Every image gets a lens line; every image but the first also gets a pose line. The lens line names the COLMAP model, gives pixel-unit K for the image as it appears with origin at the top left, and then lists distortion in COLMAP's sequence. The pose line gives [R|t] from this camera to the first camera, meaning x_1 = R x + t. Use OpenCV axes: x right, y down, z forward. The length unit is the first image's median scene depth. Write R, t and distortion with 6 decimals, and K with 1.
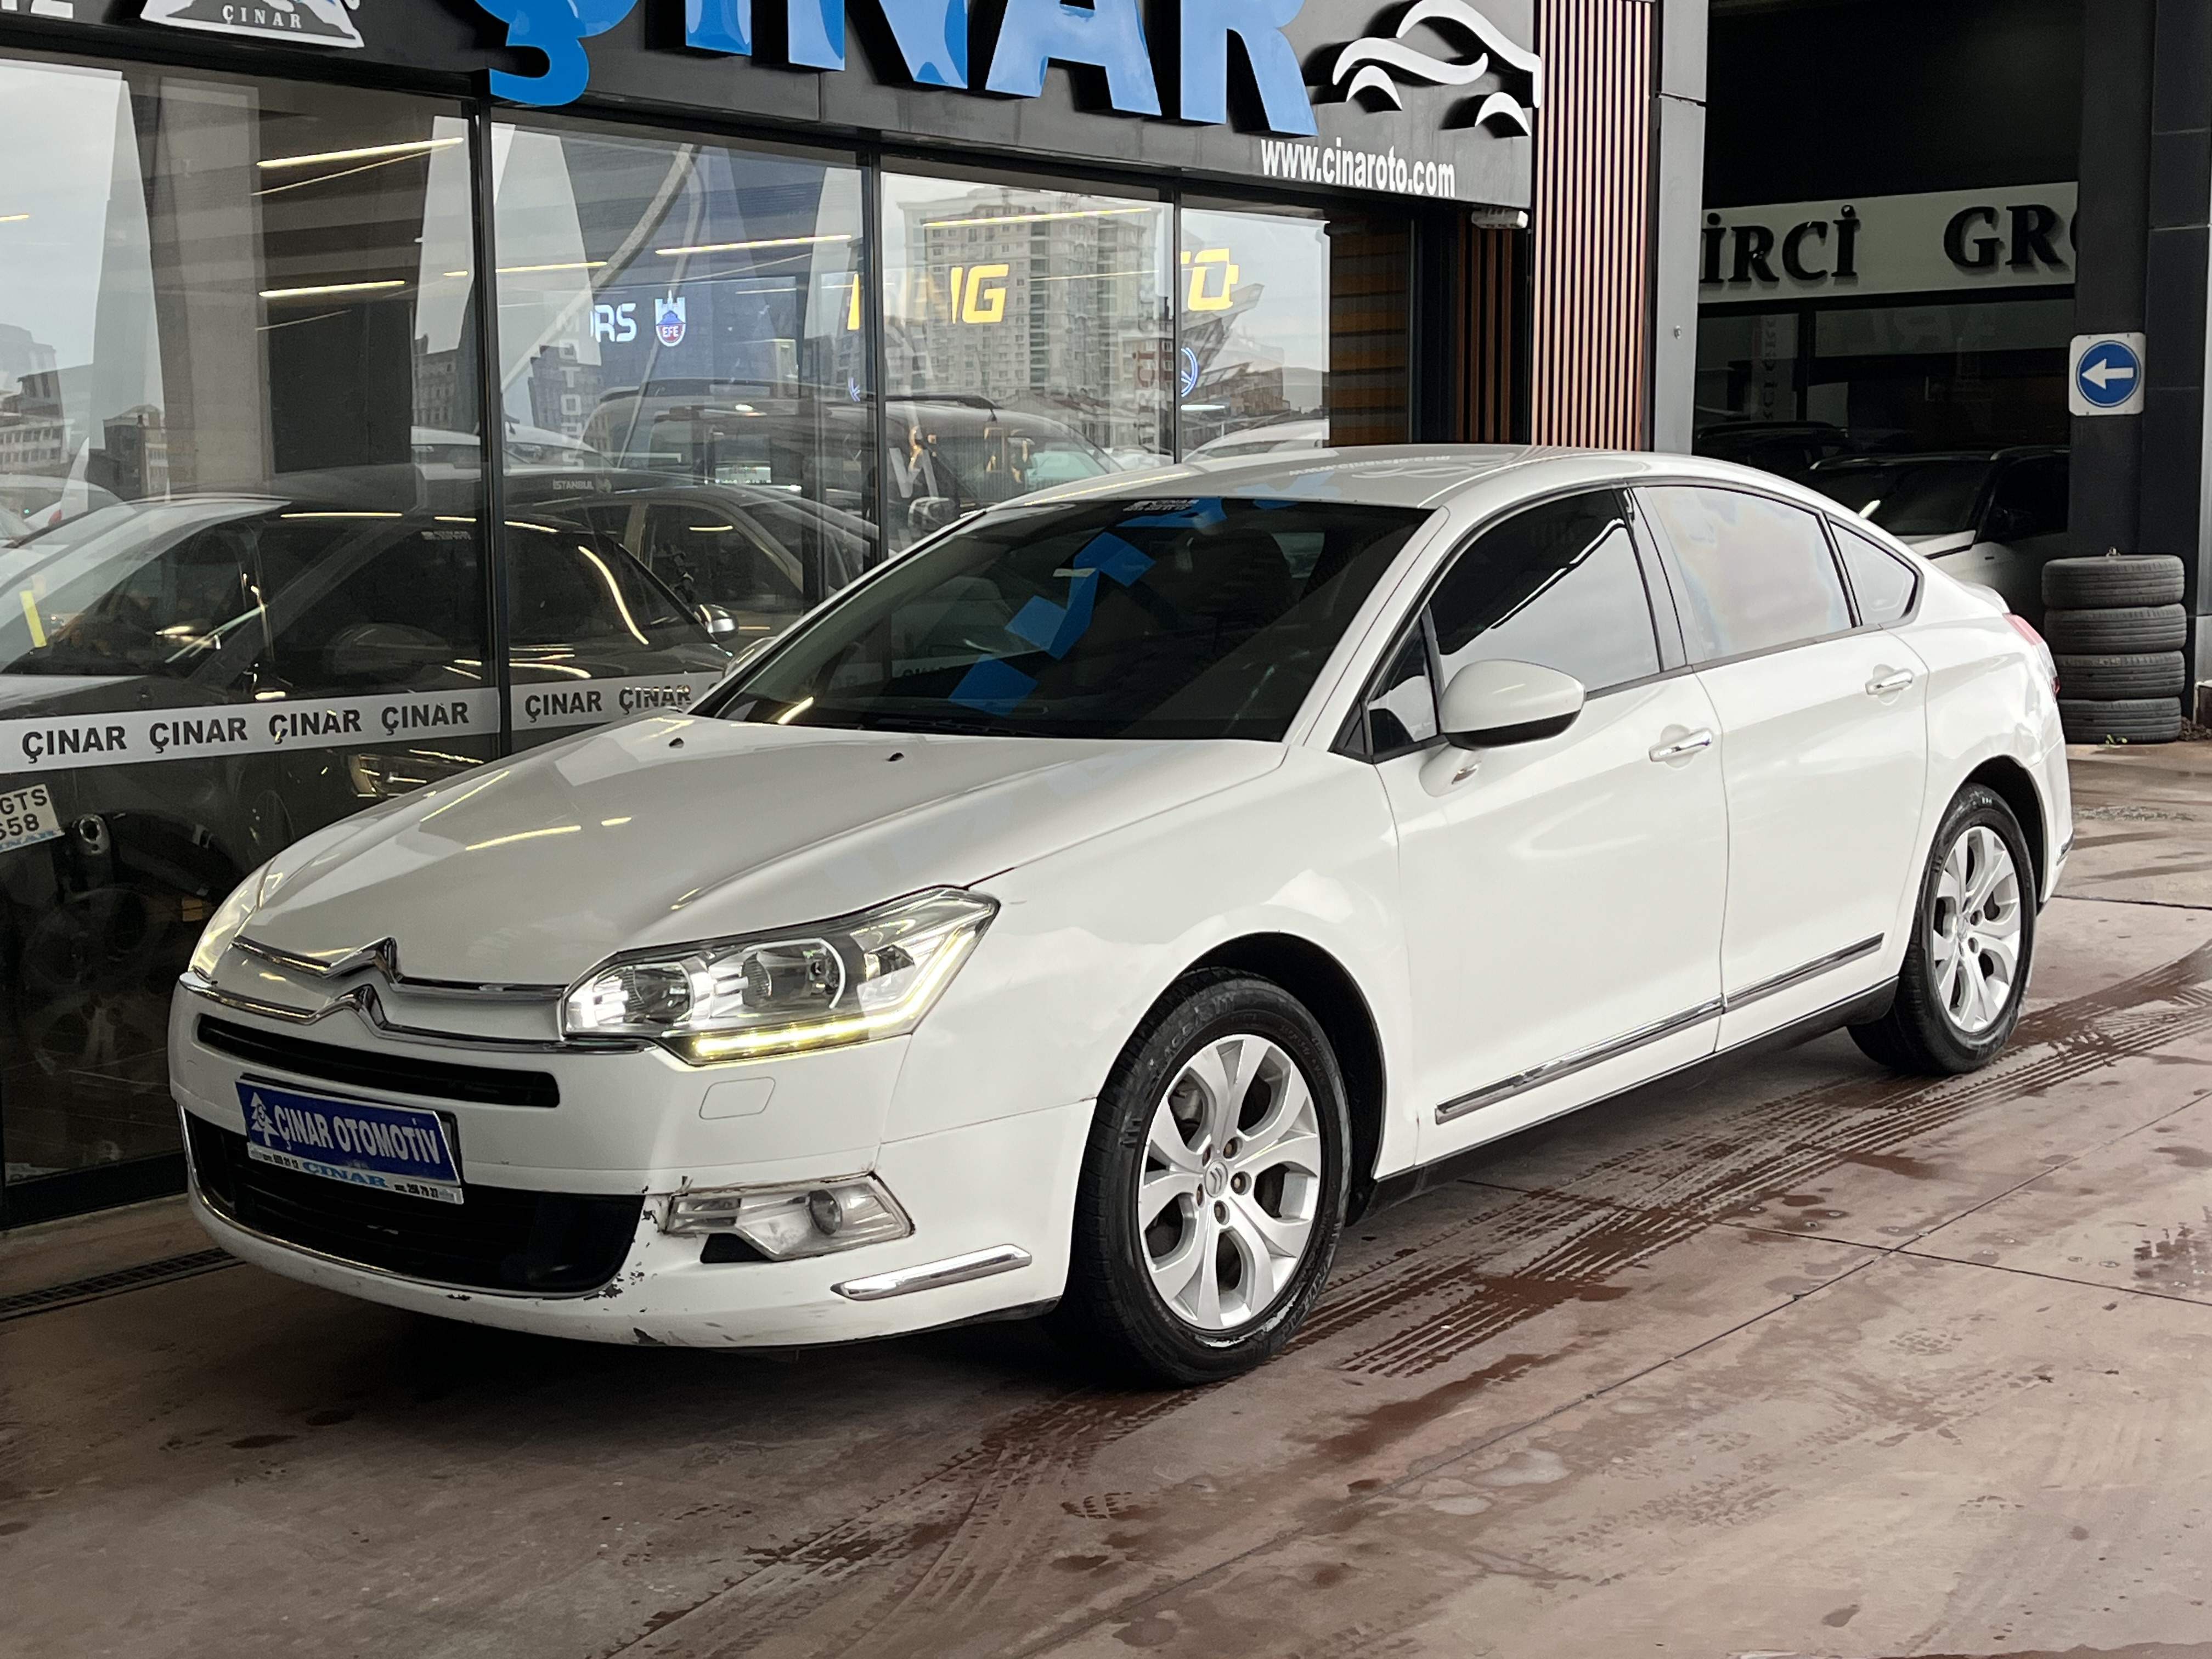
lens RADIAL K [[3071.7, 0, 1106.0], [0, 3071.7, 829.5], [0, 0, 1]] dist [0.027637, -0.054577]
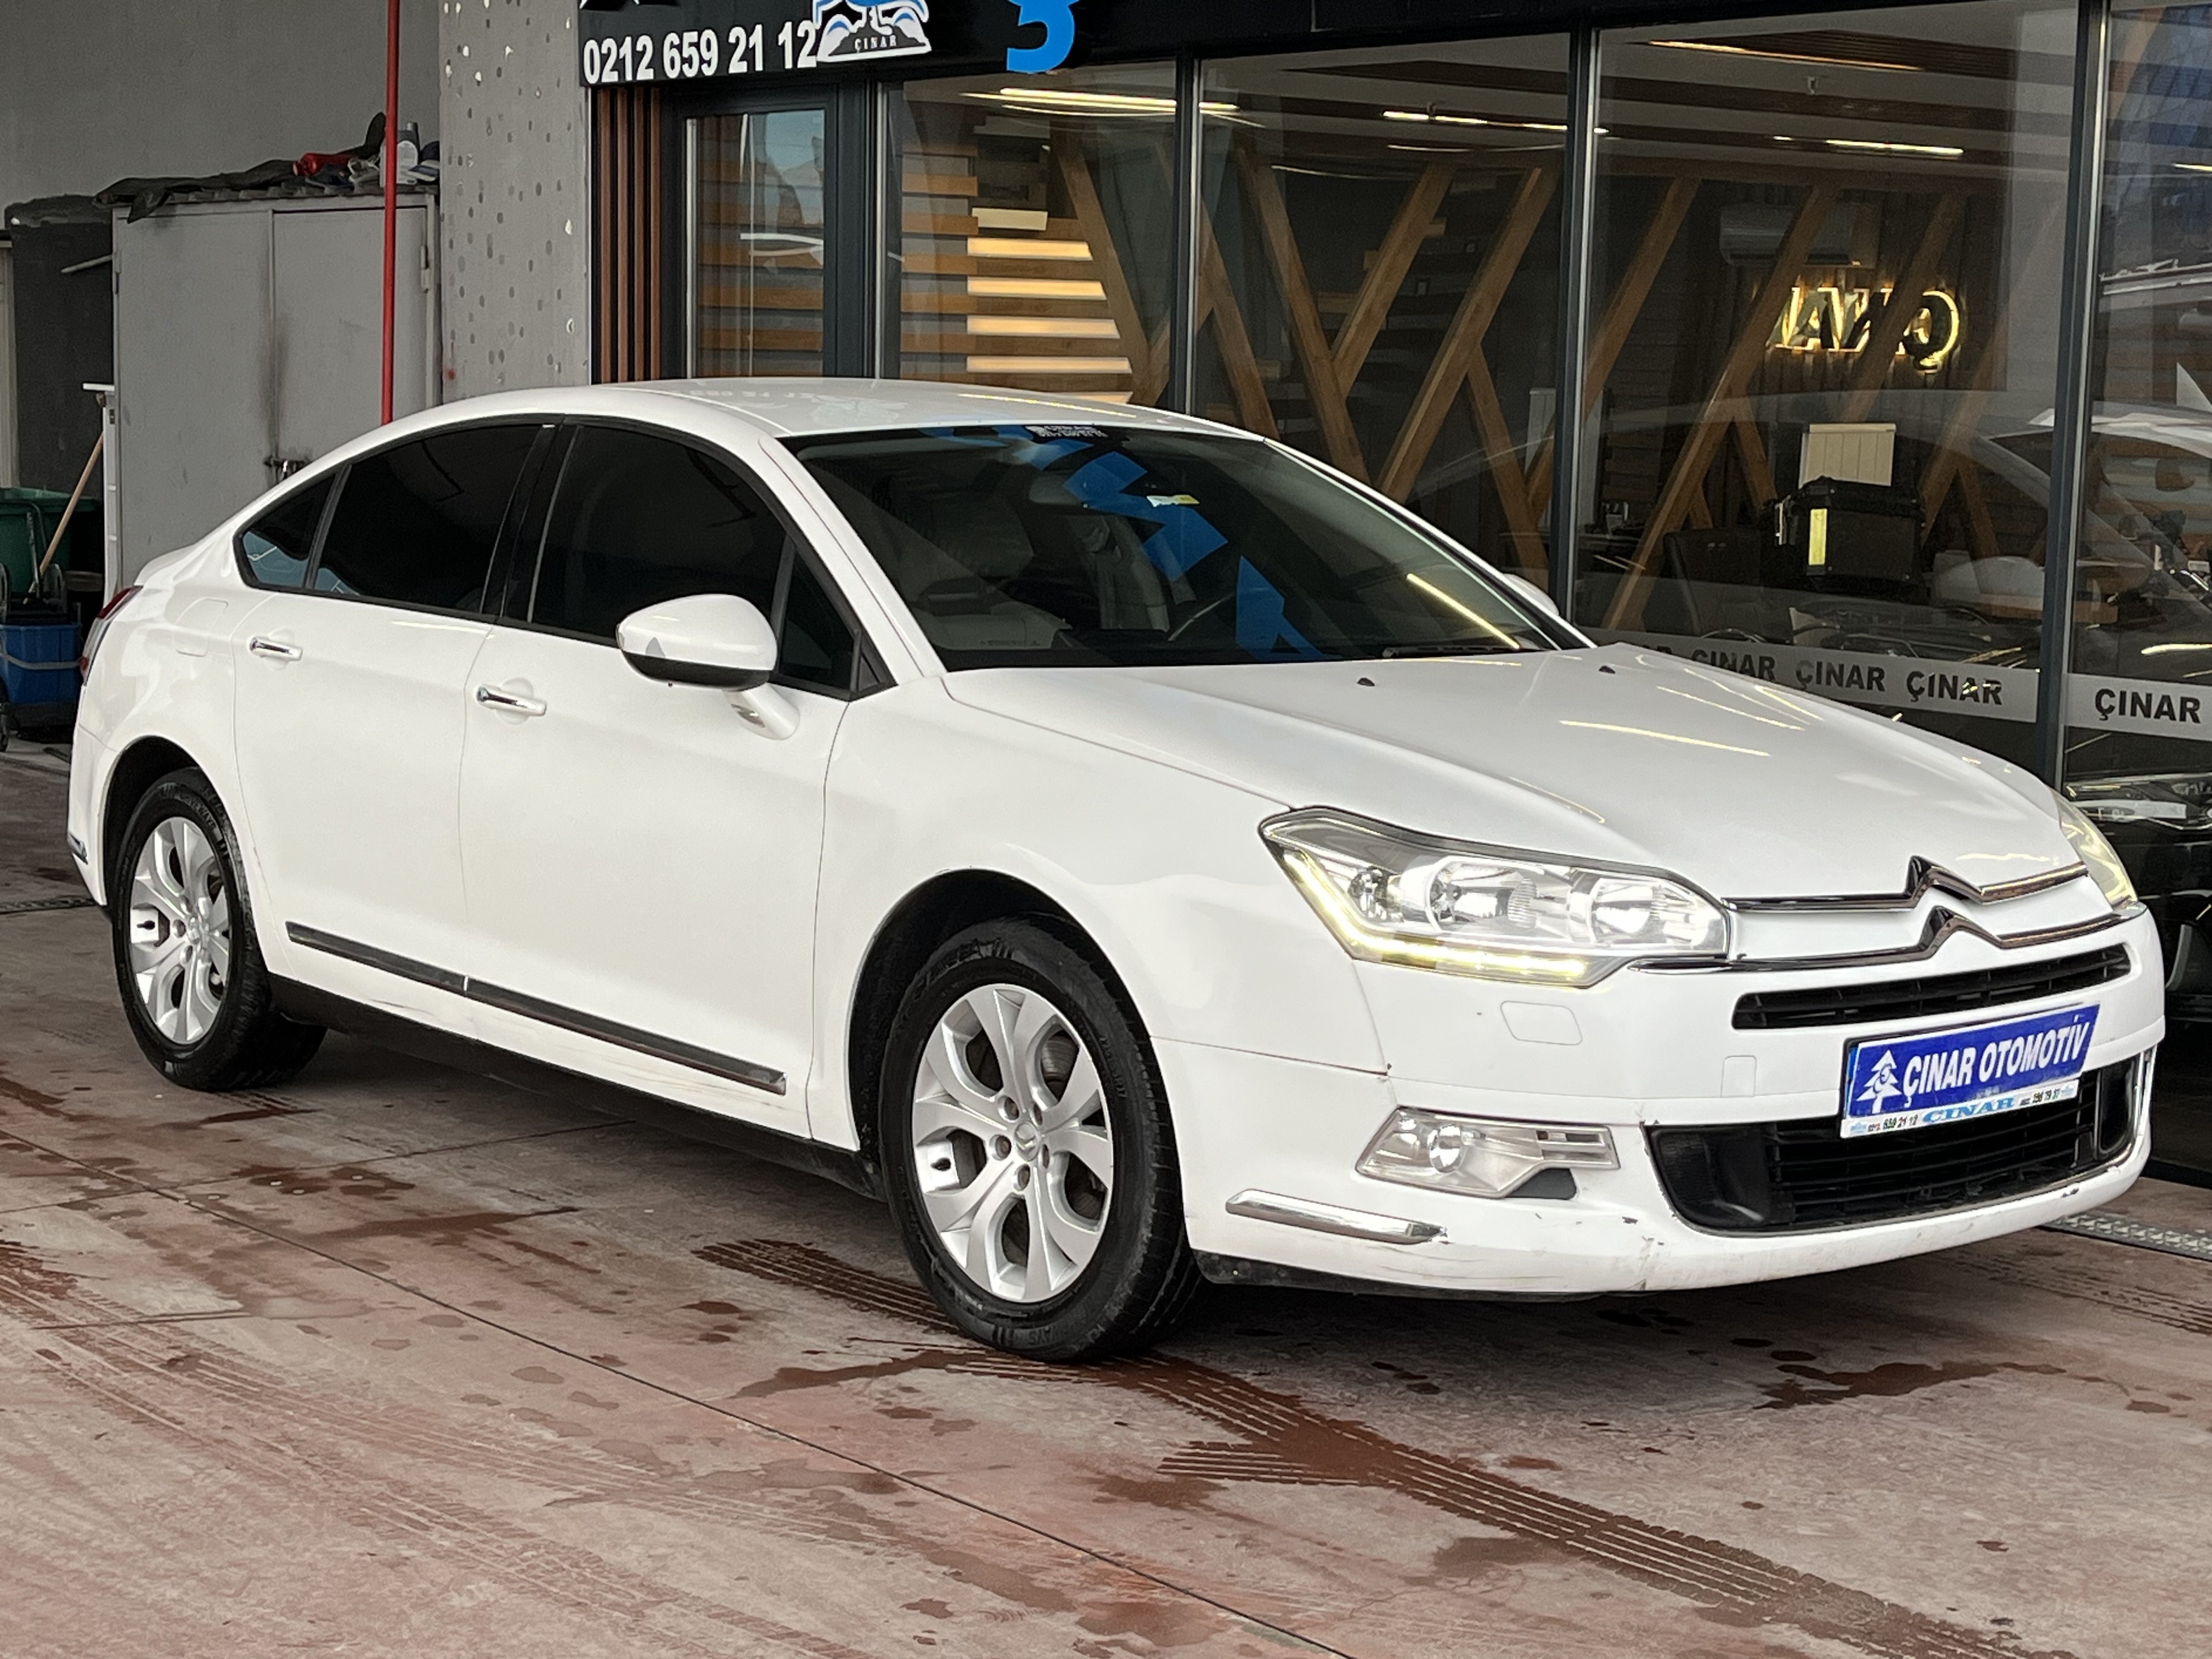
lens RADIAL K [[3618.3, 0, 1104.9], [0, 3618.3, 821.0], [0, 0, 1]] dist [0.085924, -0.305669]
pose [[-0.205204, 0.129768, -0.970078, 1.209589], [-0.123074, 0.979882, 0.157114, -0.185939], [0.970950, 0.151631, -0.185104, 1.377957]]
